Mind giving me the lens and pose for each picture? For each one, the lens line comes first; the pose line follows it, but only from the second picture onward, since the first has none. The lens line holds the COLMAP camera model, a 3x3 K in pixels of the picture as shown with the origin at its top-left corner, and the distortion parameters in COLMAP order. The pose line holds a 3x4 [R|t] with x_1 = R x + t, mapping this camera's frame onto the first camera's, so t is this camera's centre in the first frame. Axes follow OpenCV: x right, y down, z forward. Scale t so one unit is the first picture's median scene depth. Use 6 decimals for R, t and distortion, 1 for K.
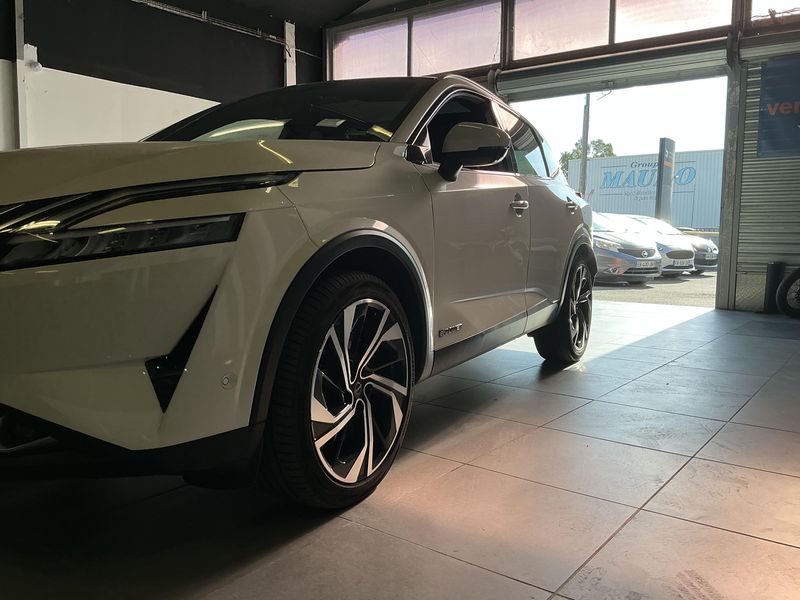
lens RADIAL K [[655.9, 0, 400.0], [0, 655.9, 300.0], [0, 0, 1]] dist [0.080926, -0.104779]
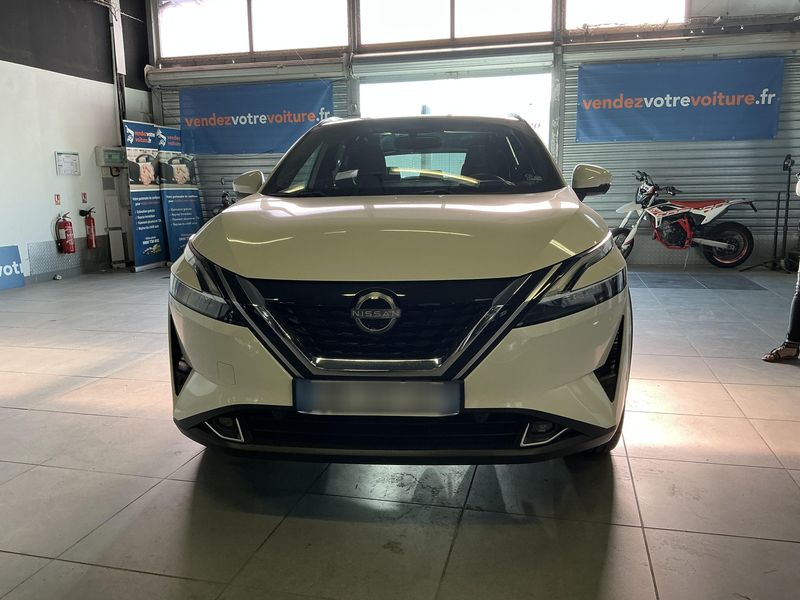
lens RADIAL K [[671.6, 0, 361.3], [0, 671.6, 286.7], [0, 0, 1]] dist [0.040545, -0.003364]
pose [[0.933266, -0.076235, 0.351004, -0.554201], [0.057300, 0.996301, 0.064034, -0.090337], [-0.354587, -0.039648, 0.934182, -0.091831]]
